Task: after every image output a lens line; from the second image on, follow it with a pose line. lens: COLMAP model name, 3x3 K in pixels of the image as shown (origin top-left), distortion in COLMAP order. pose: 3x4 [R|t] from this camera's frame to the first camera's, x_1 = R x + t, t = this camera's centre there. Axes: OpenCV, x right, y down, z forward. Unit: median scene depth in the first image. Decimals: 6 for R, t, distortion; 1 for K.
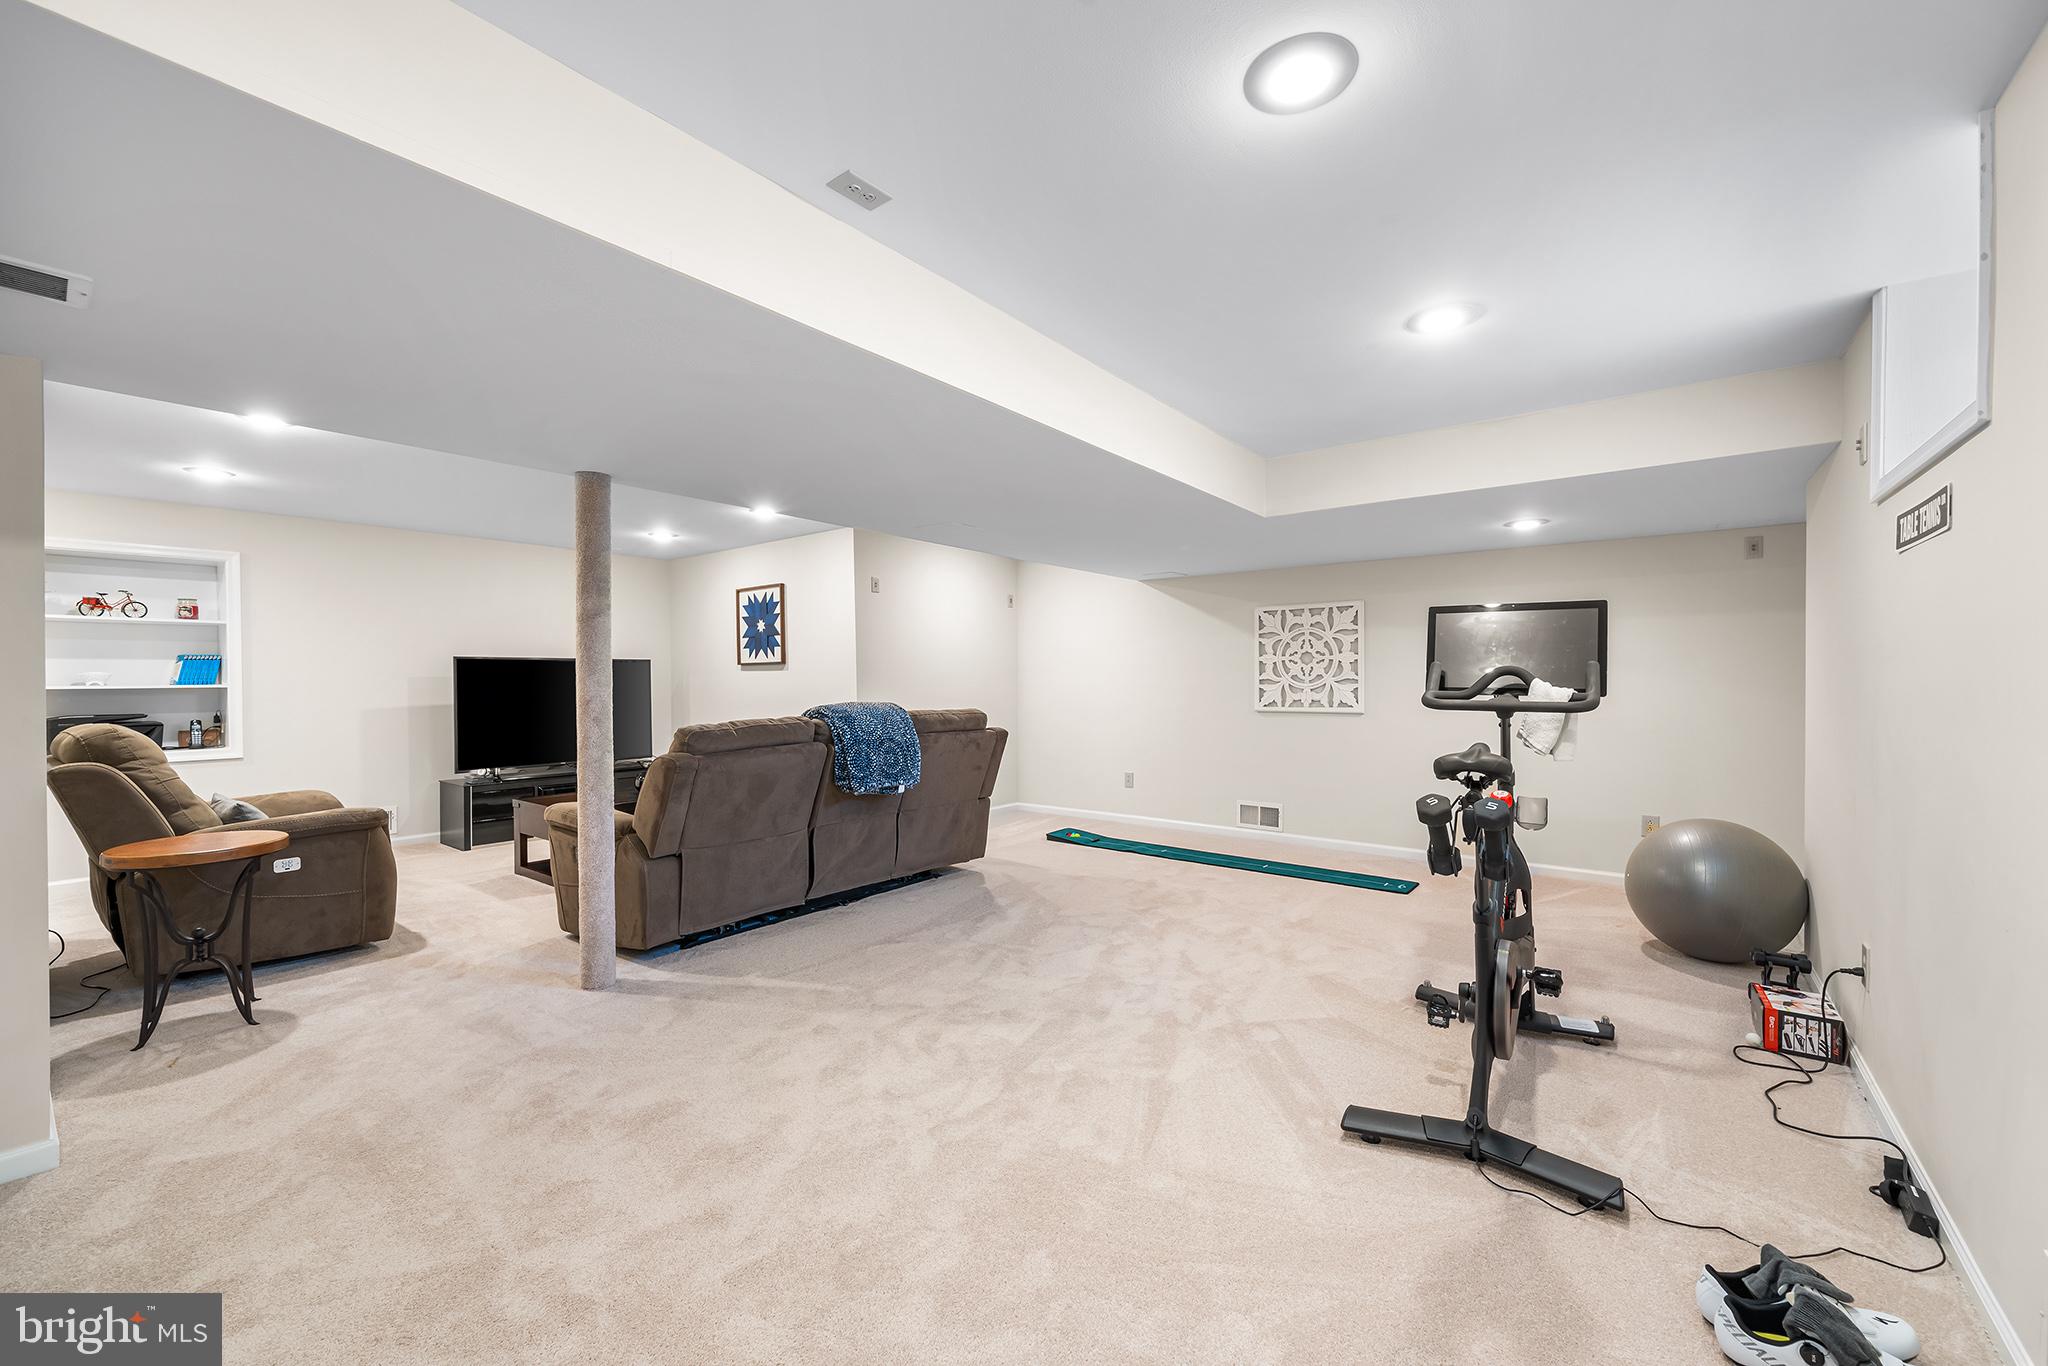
lens RADIAL K [[809.1, 0, 1027.9], [0, 809.1, 681.9], [0, 0, 1]] dist [0.000656, 0.000762]
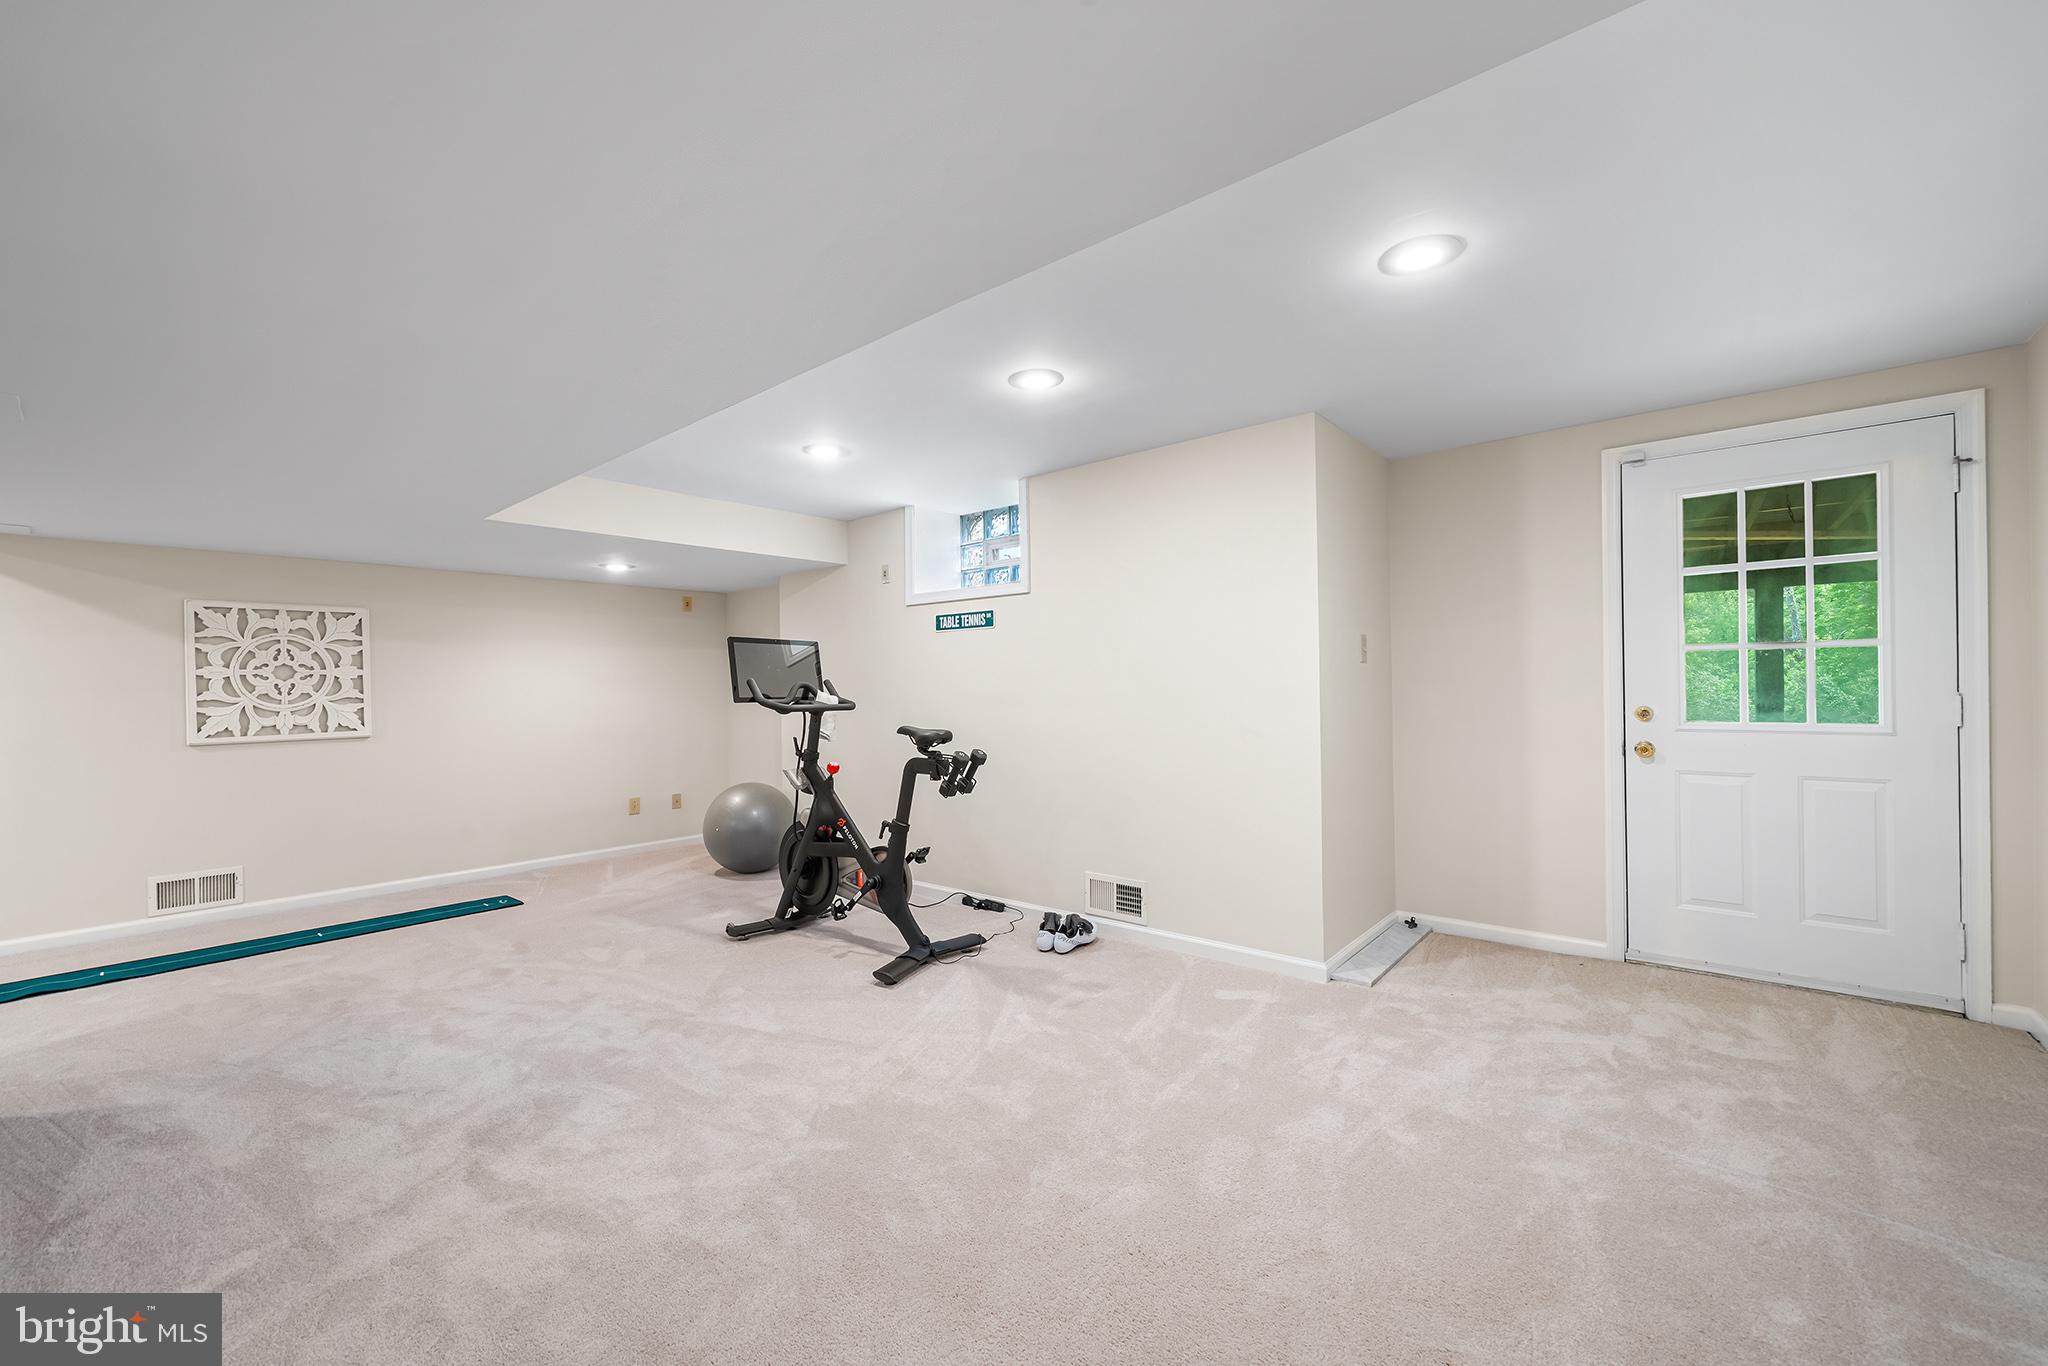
lens RADIAL K [[809.1, 0, 1020.8], [0, 809.1, 686.6], [0, 0, 1]] dist [0.000656, 0.000762]
pose [[0.057346, 0.002750, 0.998351, -0.410142], [0.018811, 0.999816, -0.003834, 0.001076], [-0.998177, 0.019000, 0.057283, 0.237857]]
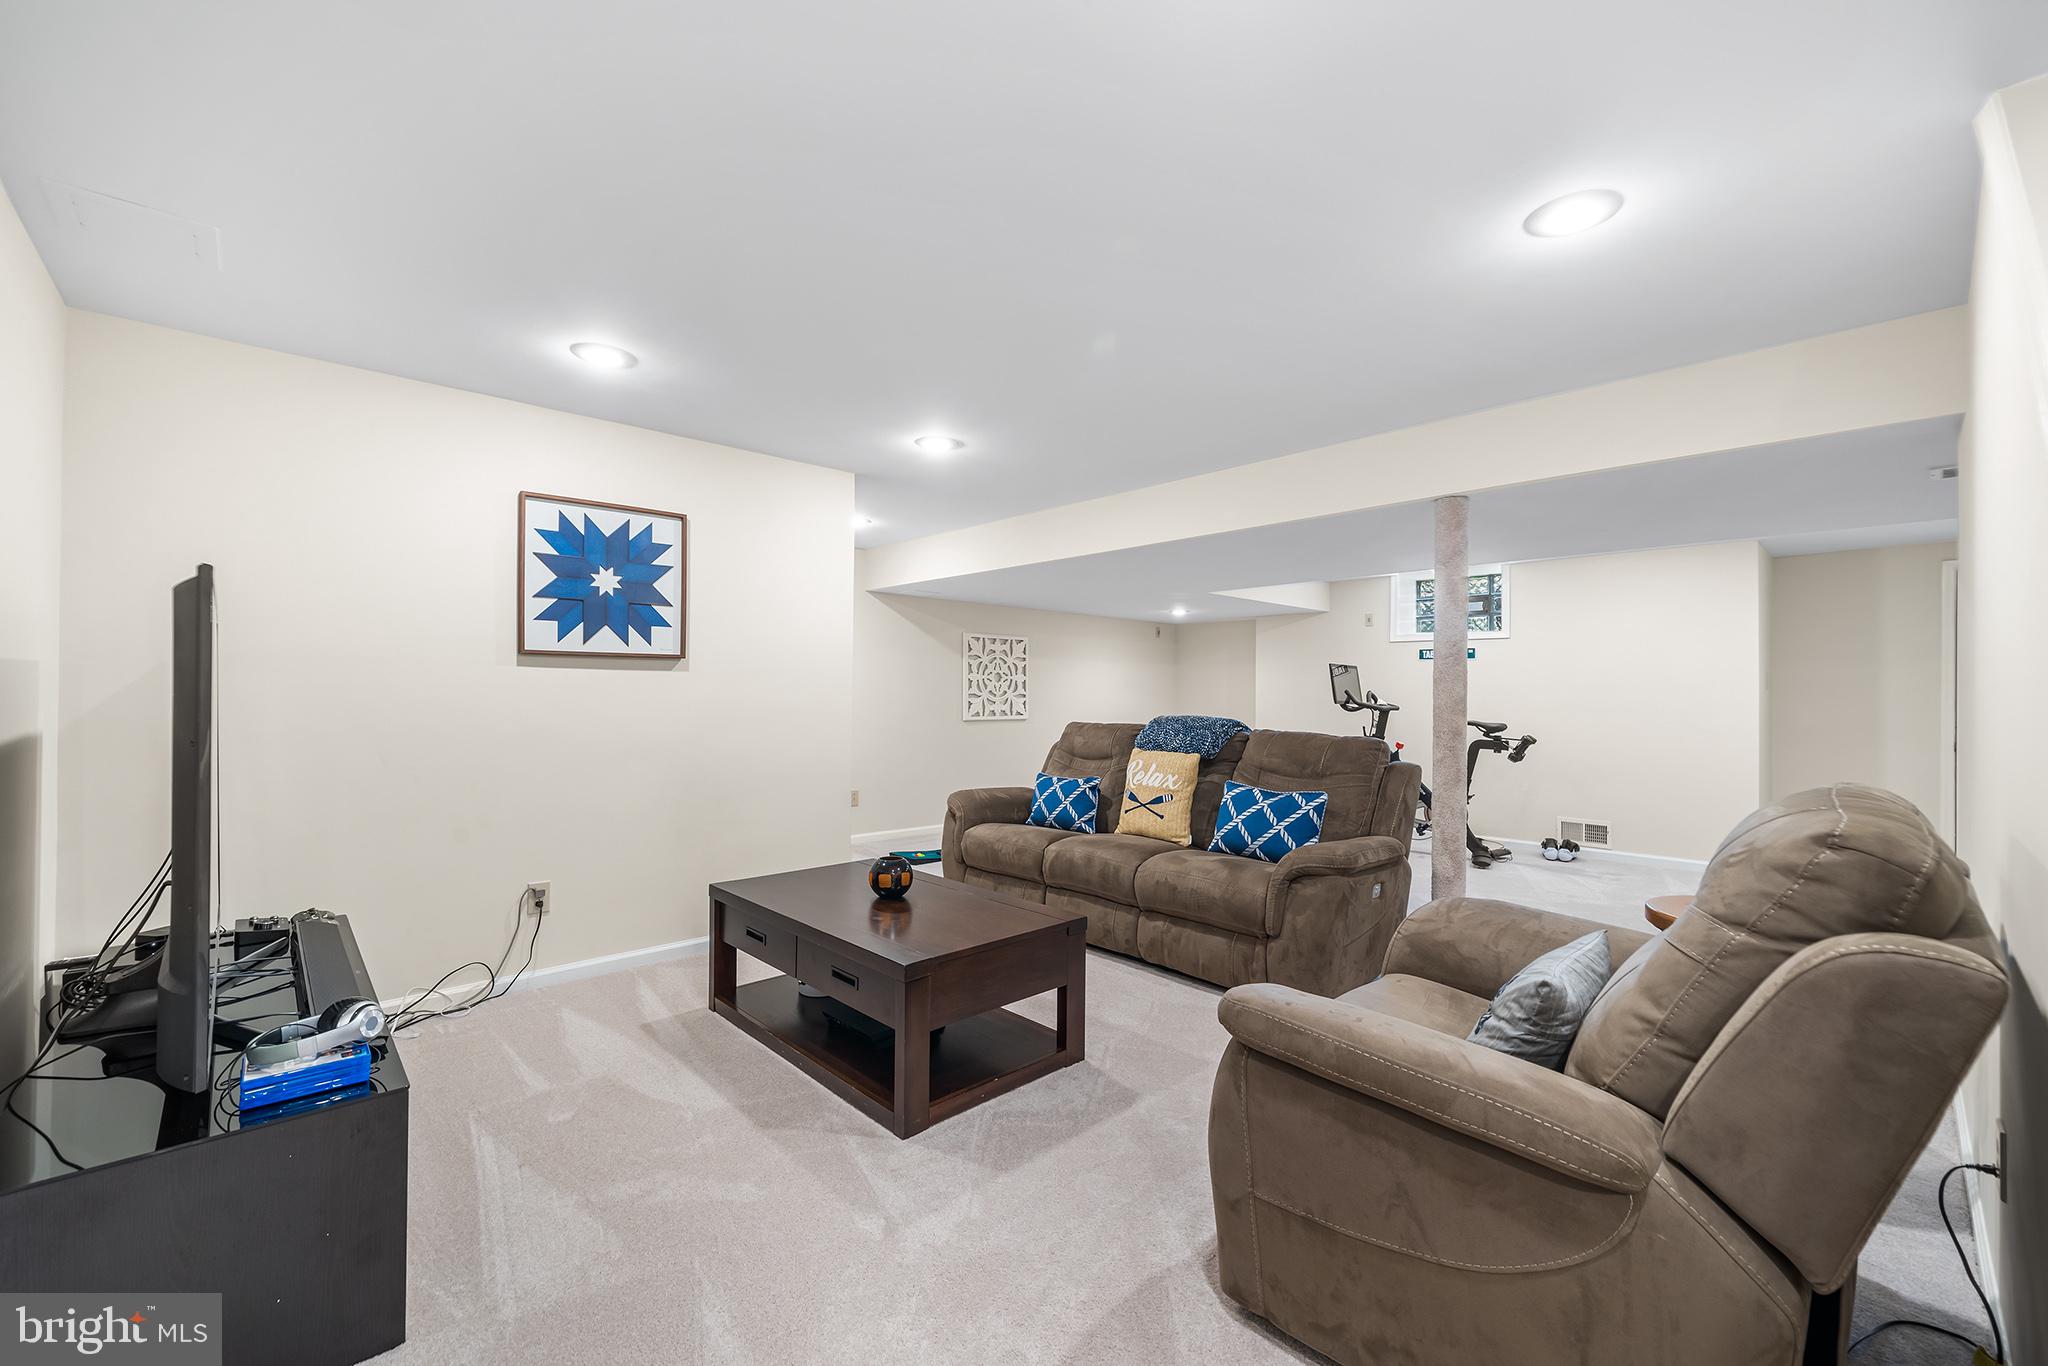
lens RADIAL K [[809.1, 0, 1029.2], [0, 809.1, 694.0], [0, 0, 1]] dist [0.000656, 0.000762]
pose [[0.161825, 0.006887, 0.986795, -0.911789], [-0.007370, 0.999956, -0.005771, 0.003403], [-0.986792, -0.006338, 0.161869, 0.753784]]
